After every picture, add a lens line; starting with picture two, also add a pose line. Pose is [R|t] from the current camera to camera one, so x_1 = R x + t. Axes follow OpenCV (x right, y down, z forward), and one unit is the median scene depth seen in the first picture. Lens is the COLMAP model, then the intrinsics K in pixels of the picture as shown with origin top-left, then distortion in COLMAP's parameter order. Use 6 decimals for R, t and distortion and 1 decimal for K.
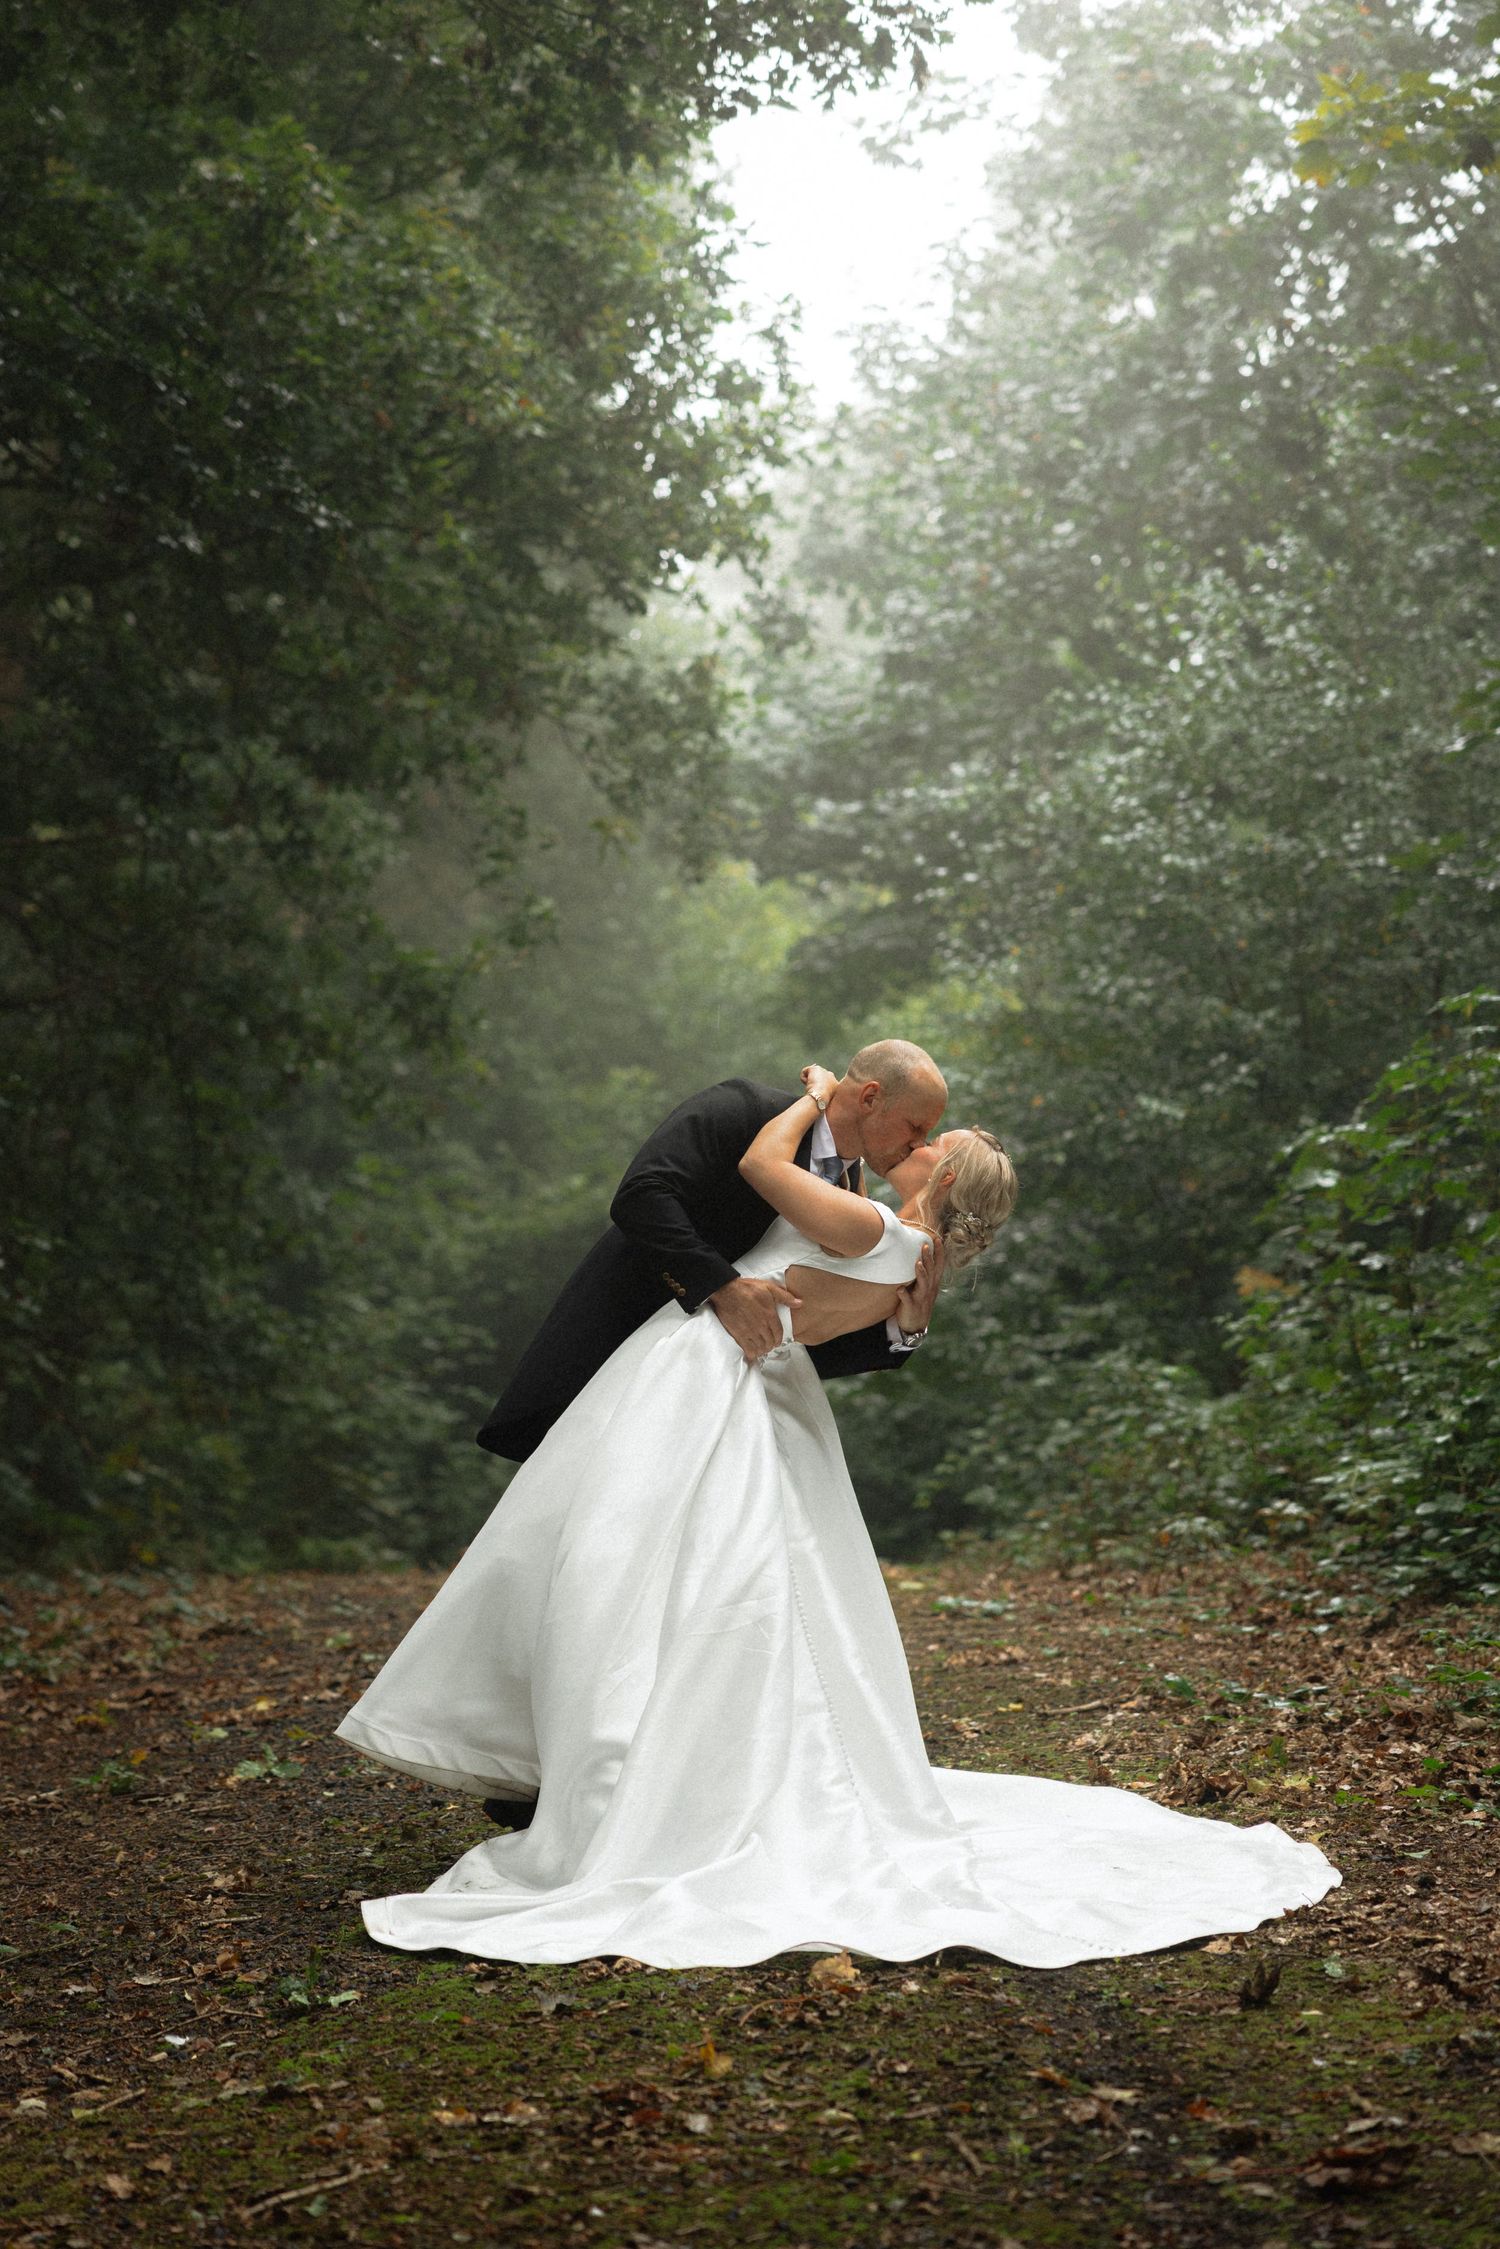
lens RADIAL K [[4345.6, 0, 750.0], [0, 4345.6, 1124.5], [0, 0, 1]] dist [-0.005202, -0.131204]
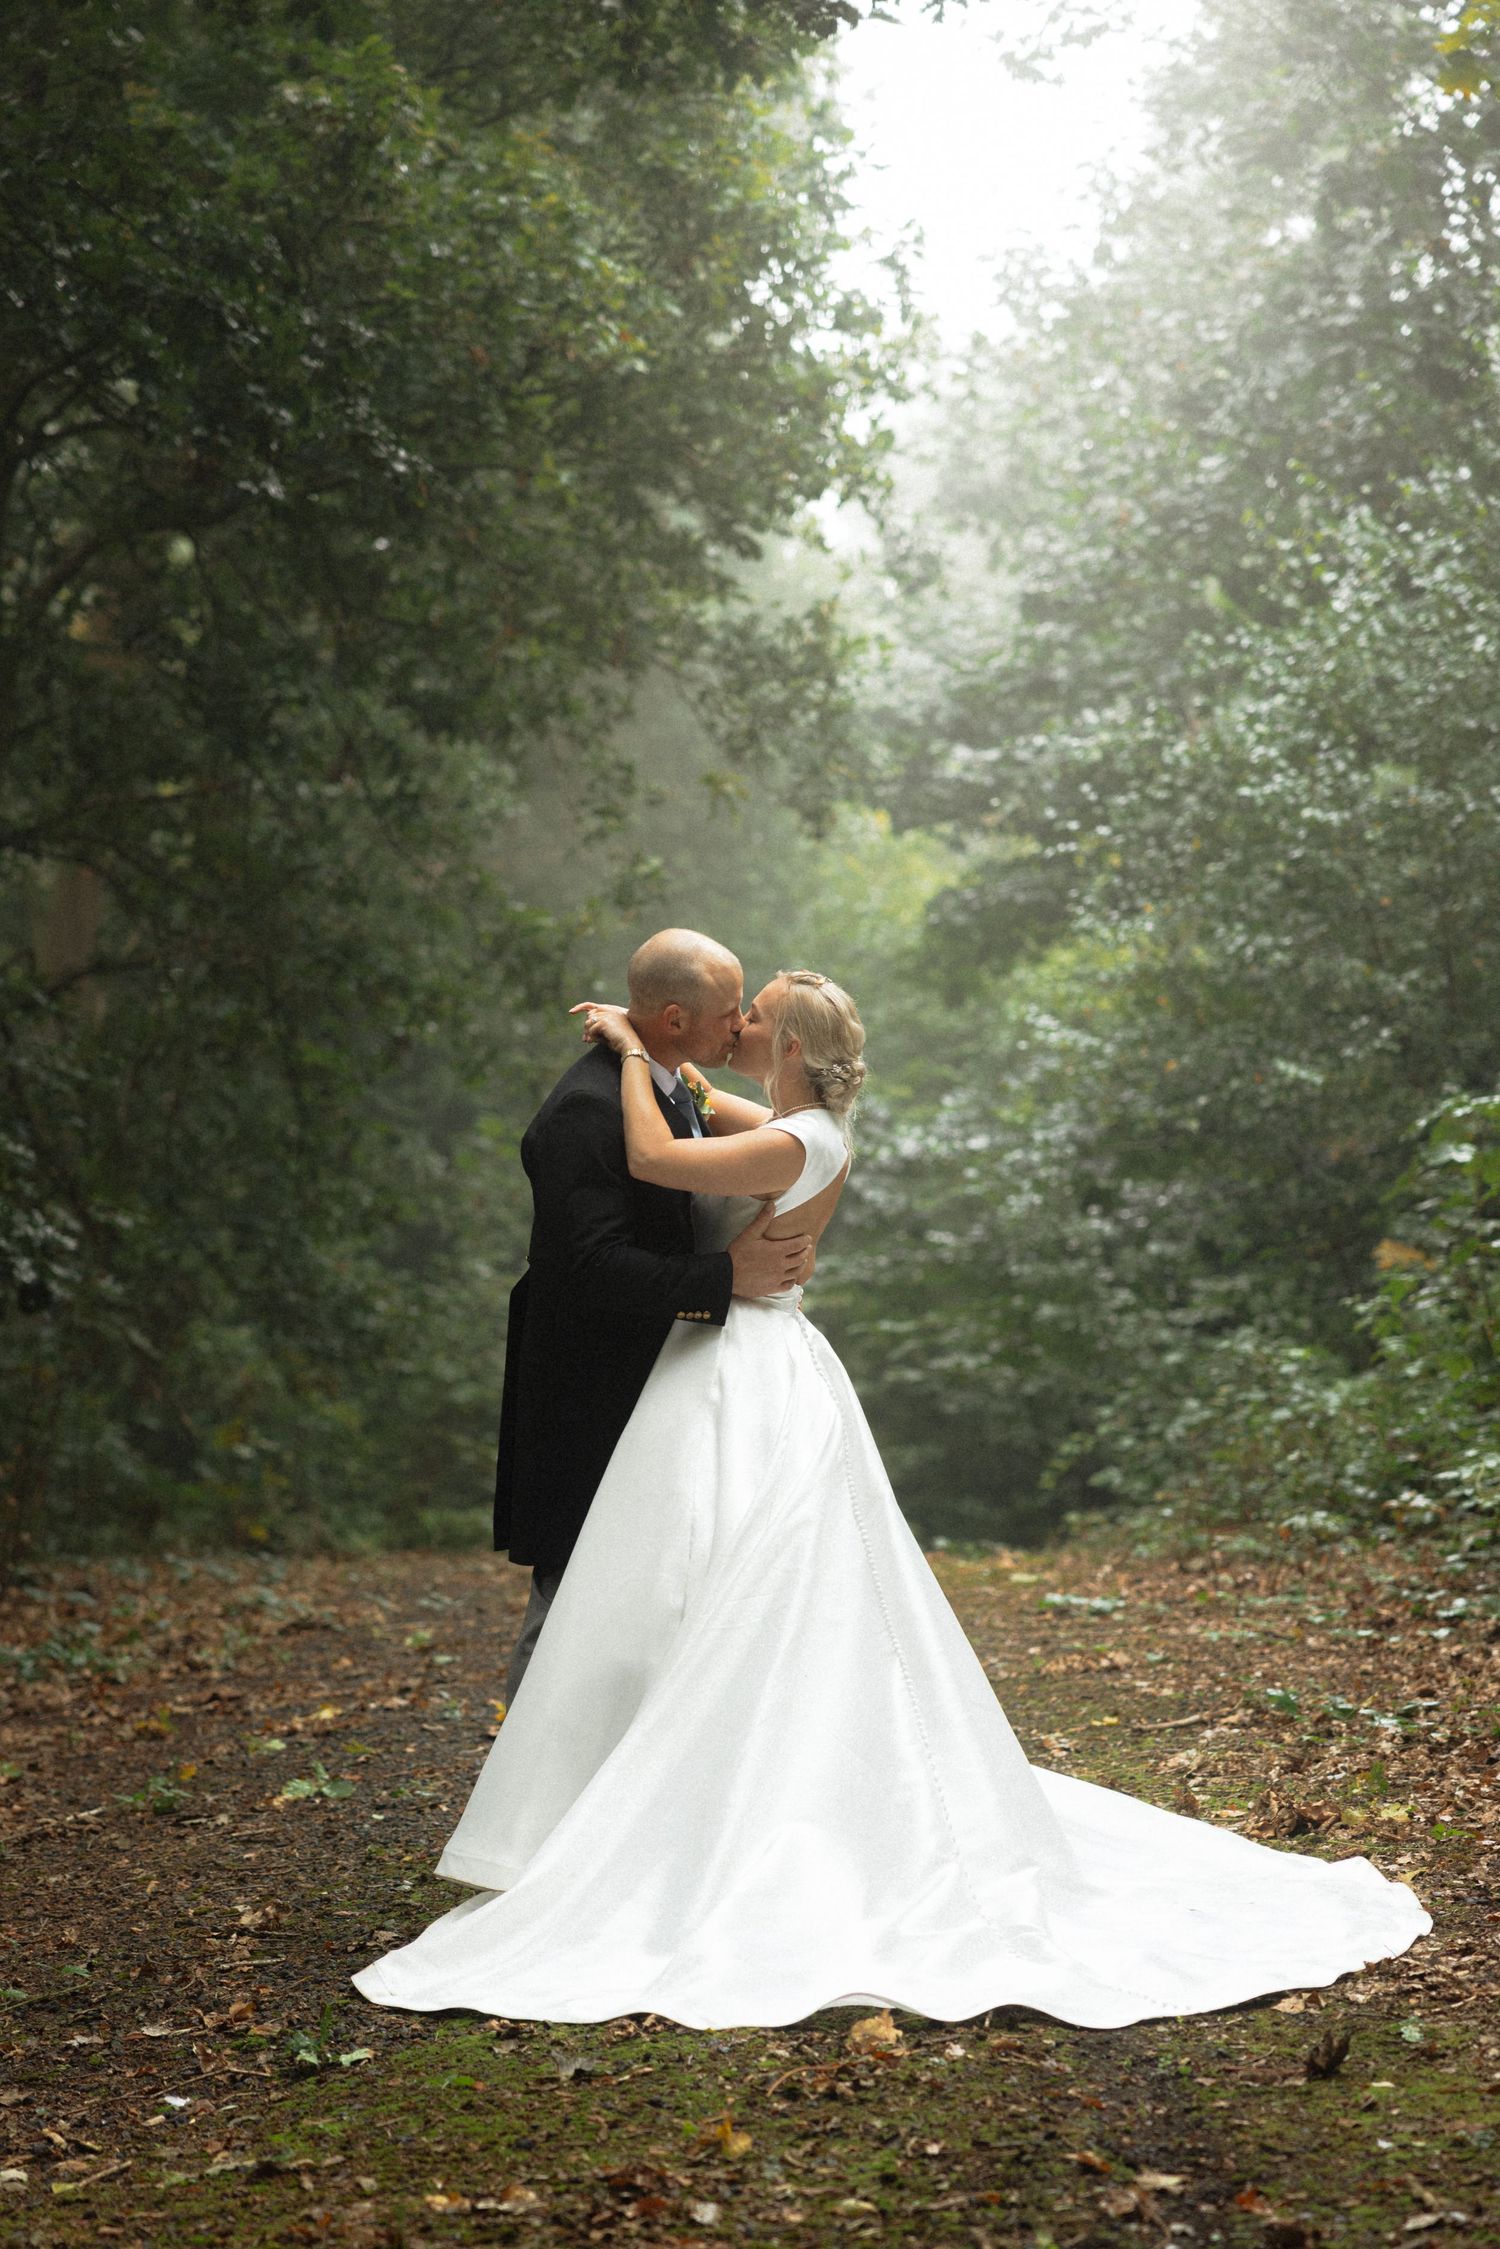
lens RADIAL K [[4418.3, 0, 746.8], [0, 4418.3, 1308.6], [0, 0, 1]] dist [-0.035552, 0.067032]
pose [[0.999283, 0.001107, -0.037845, 0.011872], [0.000931, 0.998553, 0.053775, -0.005419], [0.037850, -0.053771, 0.997836, 0.024121]]
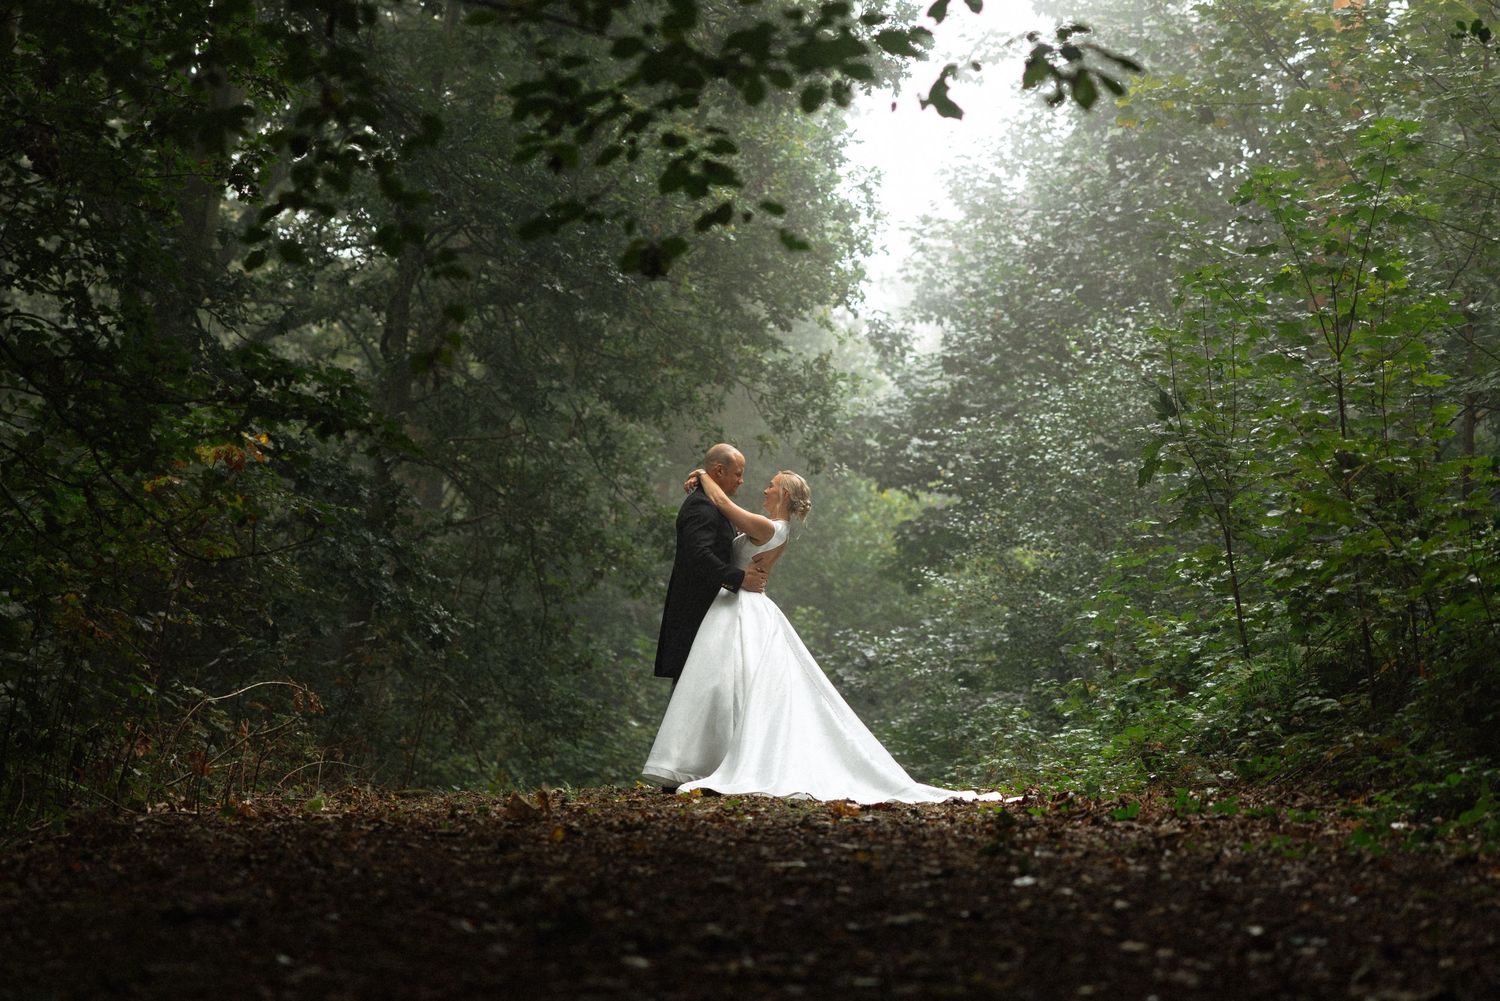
lens RADIAL K [[3099.7, 0, 750.0], [0, 3099.7, 500.5], [0, 0, 1]] dist [-0.030544, 0.070369]
pose [[0.997351, 0.038794, -0.061523, 0.052882], [-0.042576, 0.997204, -0.061406, 0.049778], [0.058969, 0.063863, 0.996215, -0.424144]]
